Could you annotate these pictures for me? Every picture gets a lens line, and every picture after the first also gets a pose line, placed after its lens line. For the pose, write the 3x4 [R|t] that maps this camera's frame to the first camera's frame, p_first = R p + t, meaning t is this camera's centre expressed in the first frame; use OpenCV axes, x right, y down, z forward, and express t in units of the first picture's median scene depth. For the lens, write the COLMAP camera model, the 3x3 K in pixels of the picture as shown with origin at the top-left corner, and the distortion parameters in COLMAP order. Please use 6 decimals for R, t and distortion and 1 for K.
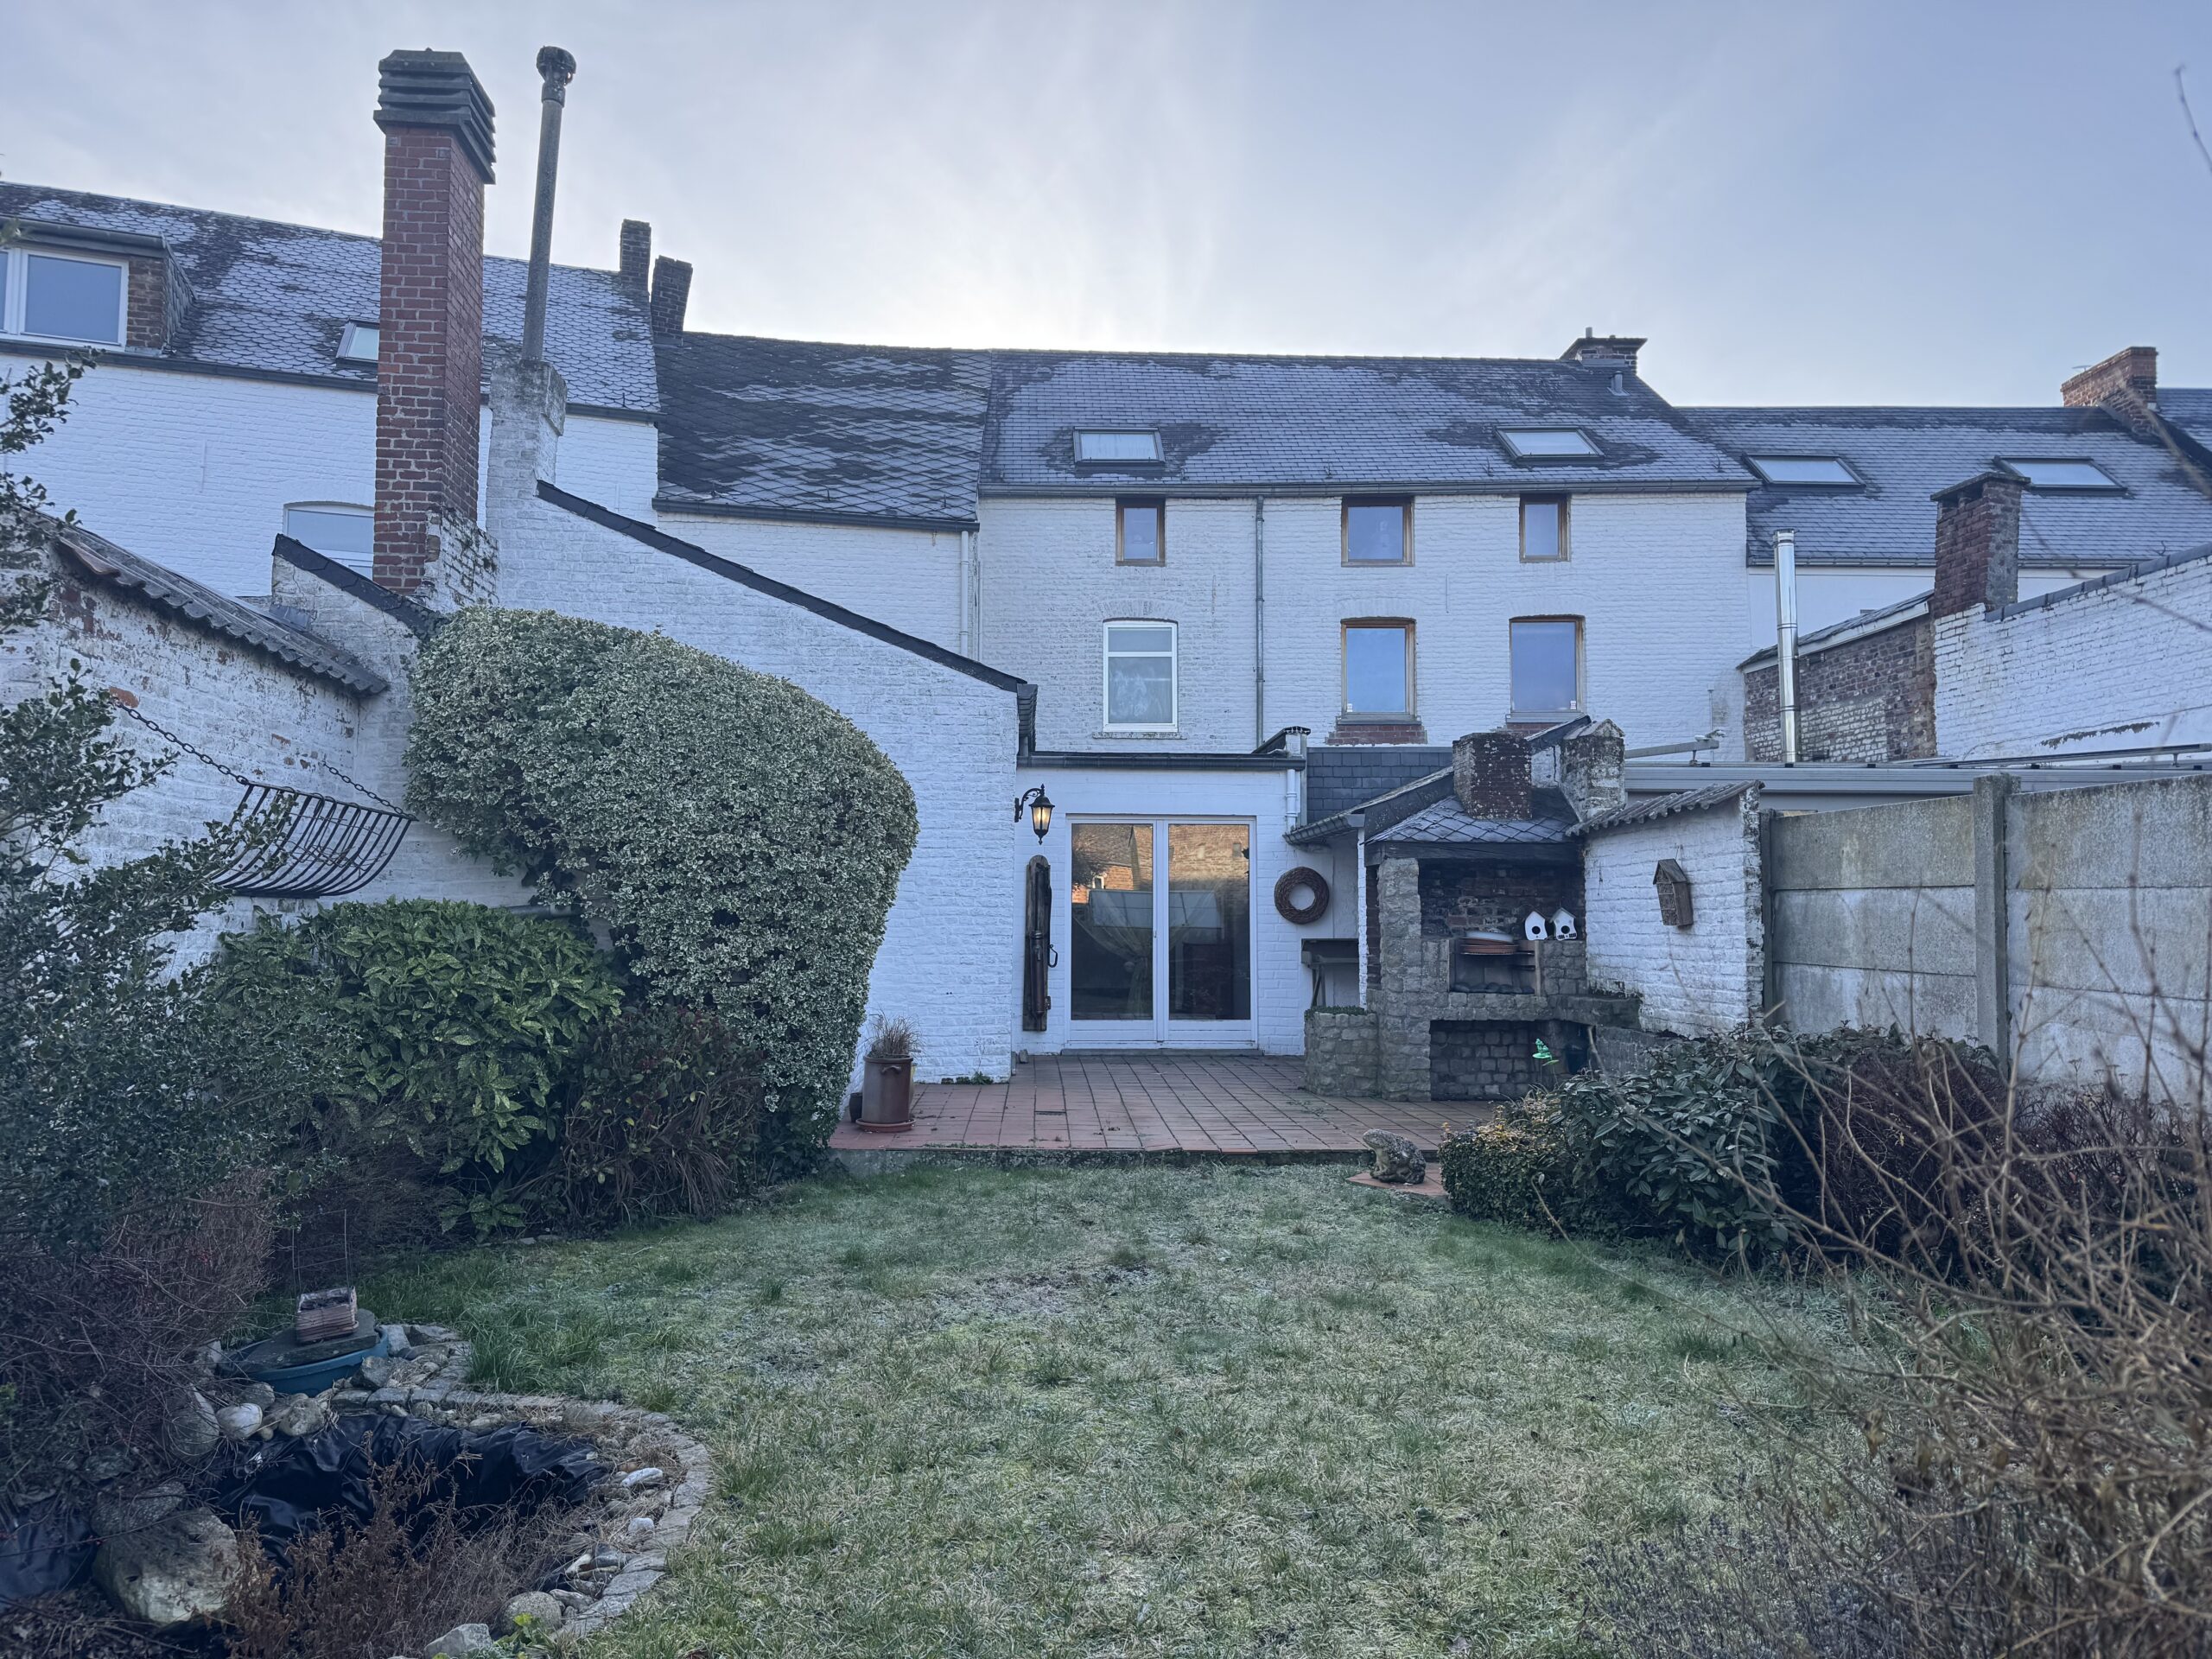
lens RADIAL K [[1515.5, 0, 1106.0], [0, 1515.5, 829.5], [0, 0, 1]] dist [0.176003, -0.255613]
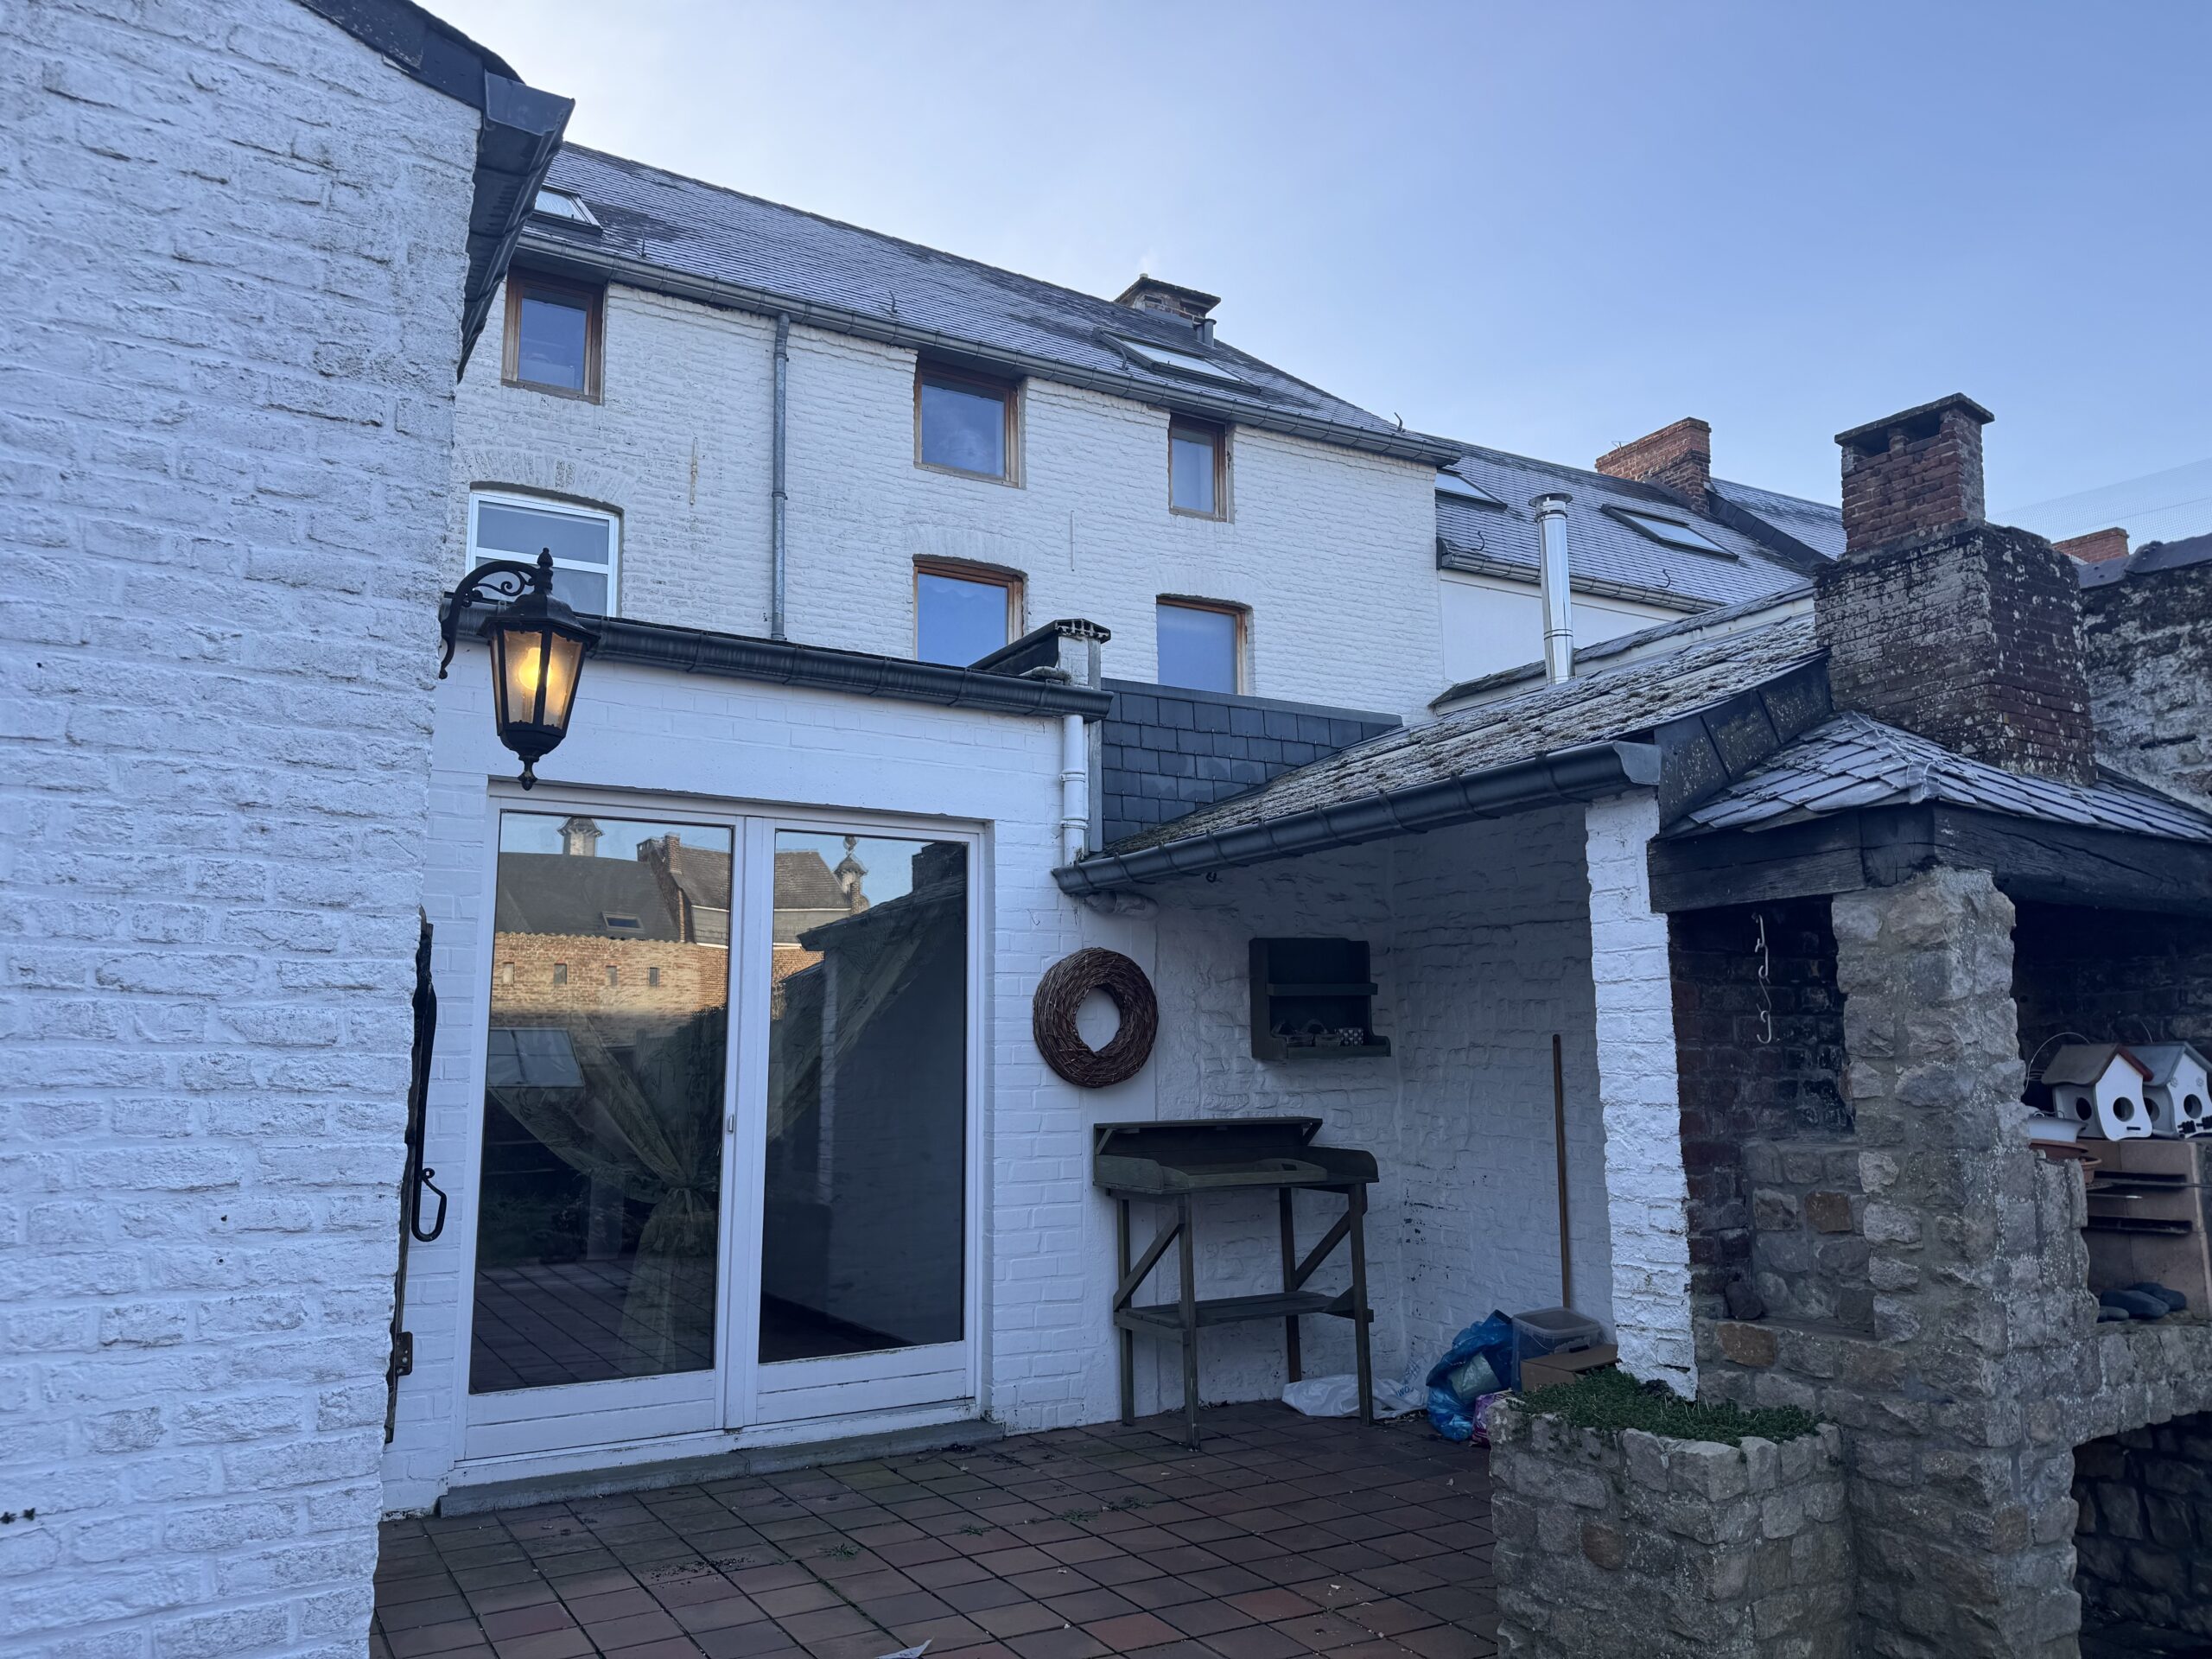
lens RADIAL K [[1530.0, 0, 1106.9], [0, 1530.0, 824.6], [0, 0, 1]] dist [0.138572, -0.151024]
pose [[0.883873, 0.063017, 0.463462, -0.051722], [-0.017884, 0.994711, -0.101145, 0.026345], [-0.467384, 0.081111, 0.880326, 0.493759]]
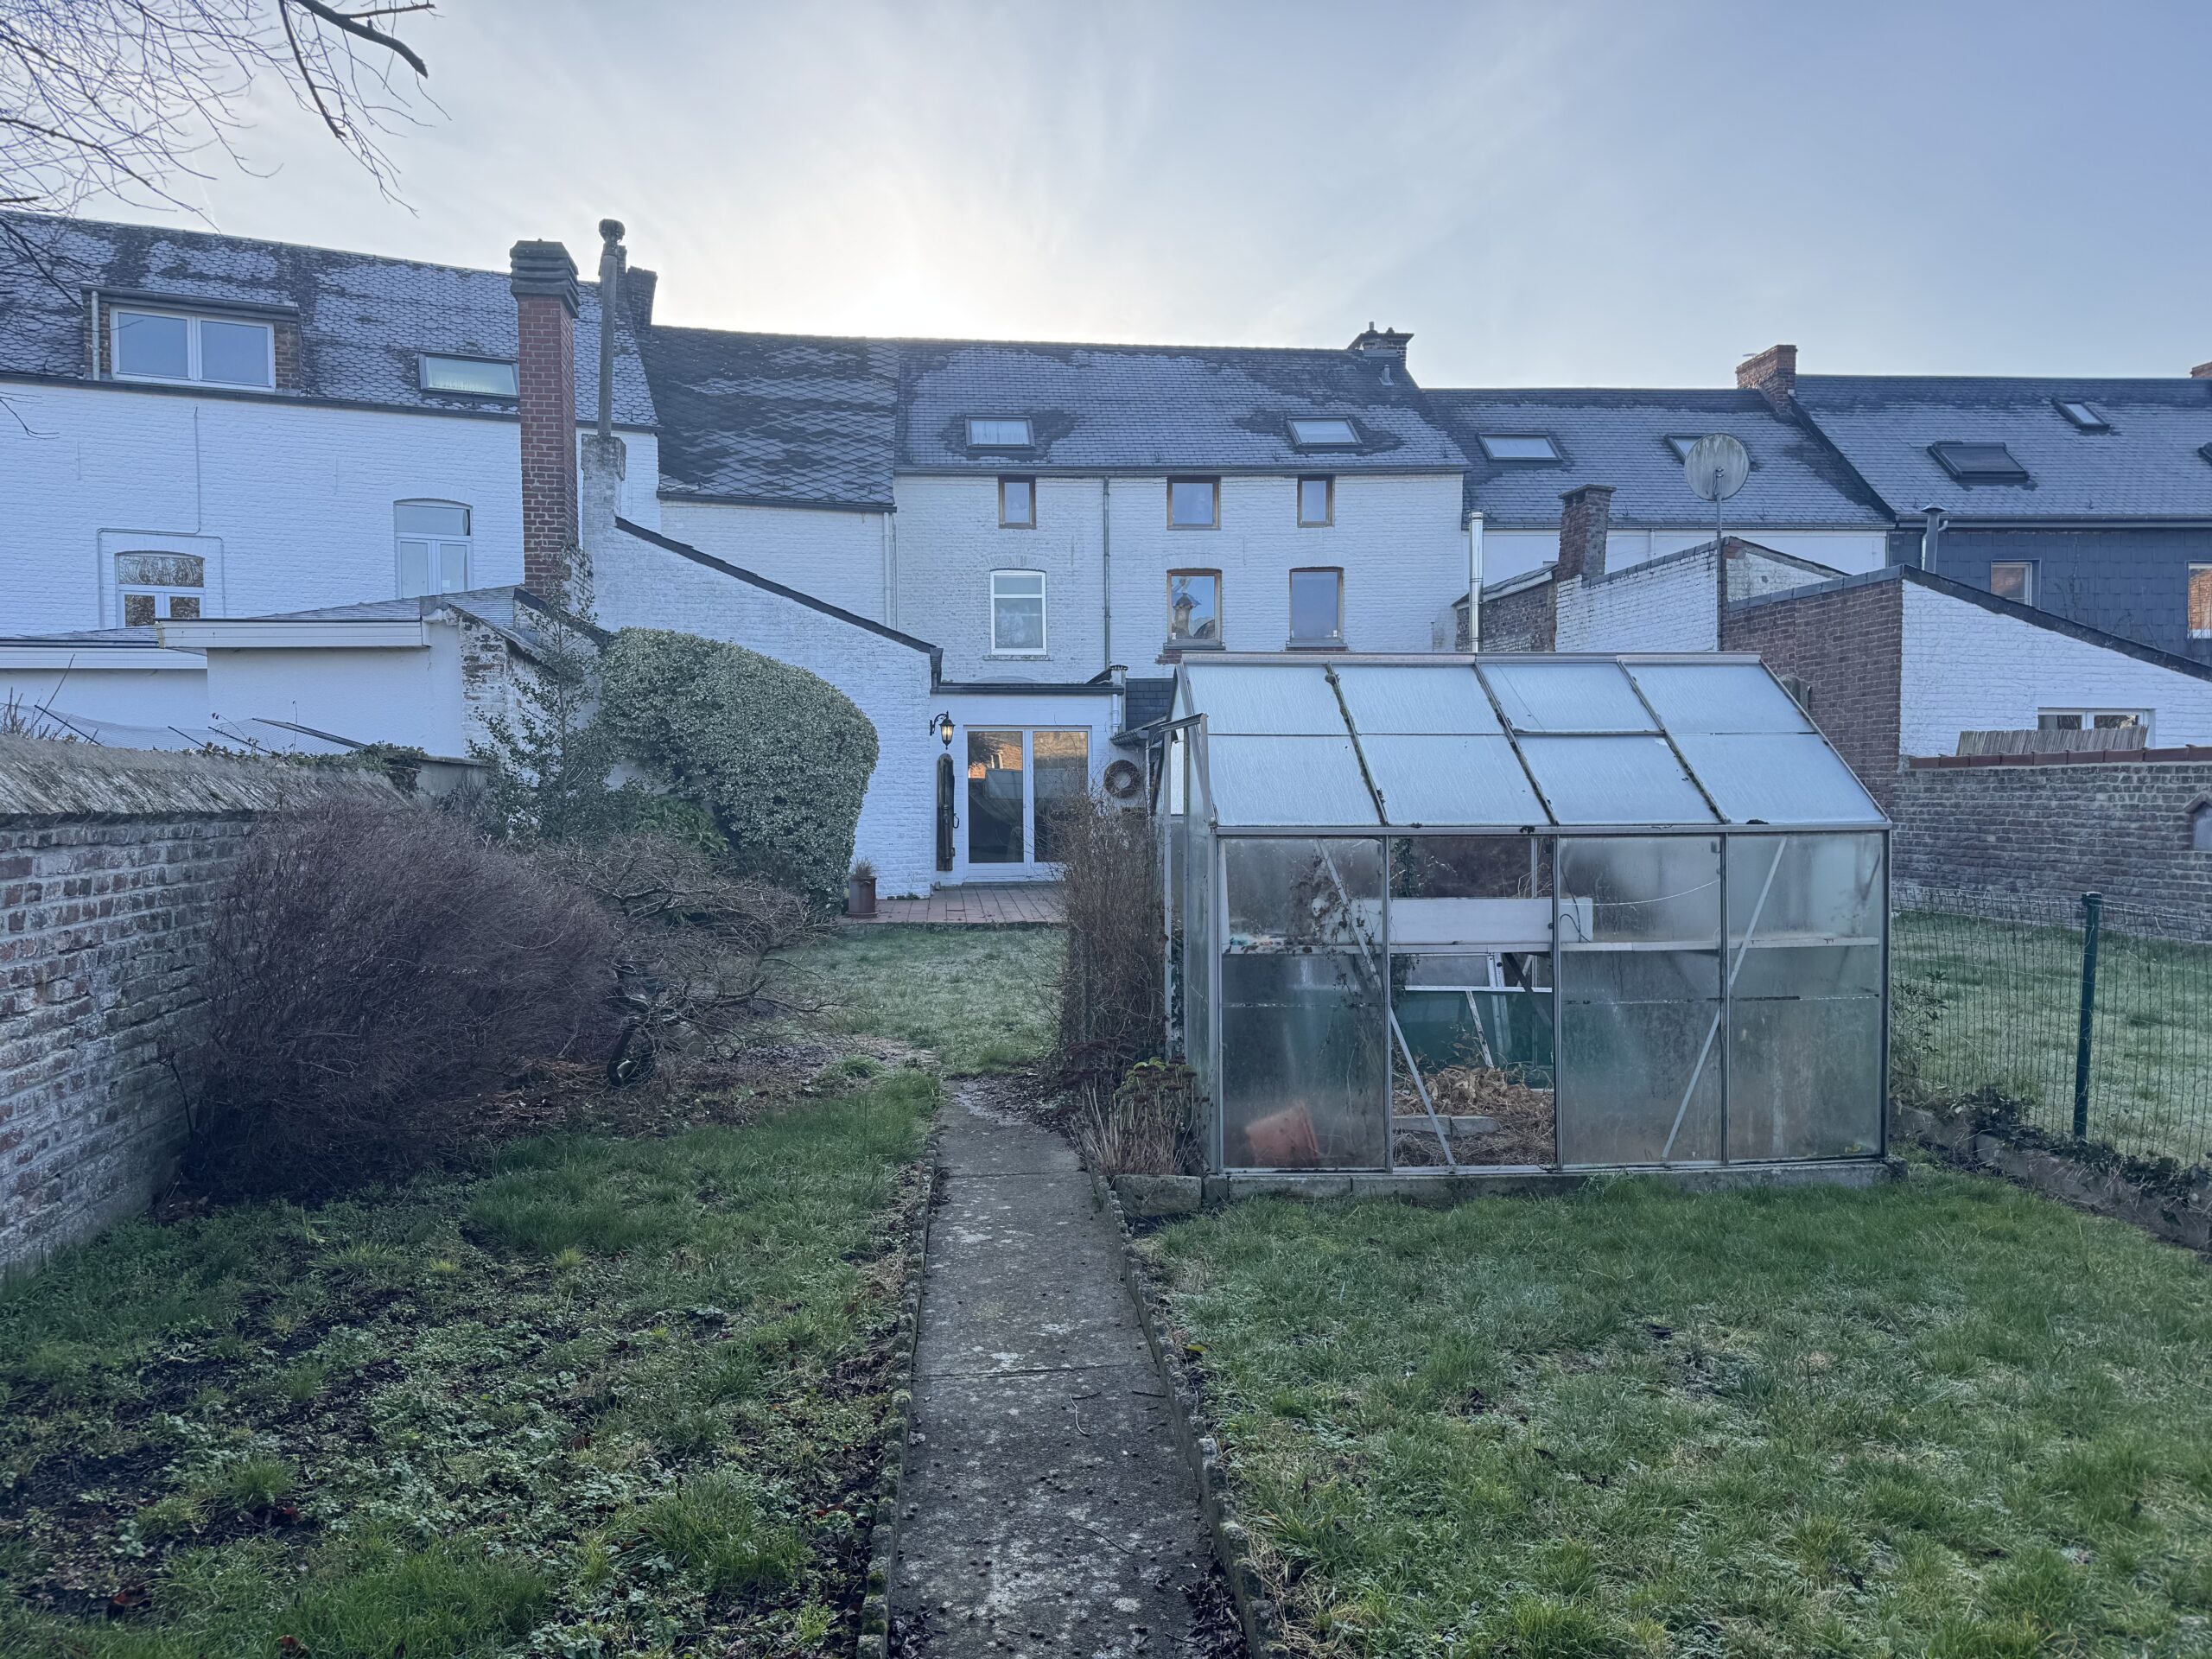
lens RADIAL K [[1515.5, 0, 1106.0], [0, 1515.5, 829.5], [0, 0, 1]] dist [0.176003, -0.255613]
pose [[0.997961, -0.011145, 0.062848, 0.014402], [0.005643, 0.996188, 0.087054, -0.029196], [-0.063579, -0.086522, 0.994219, -0.385810]]
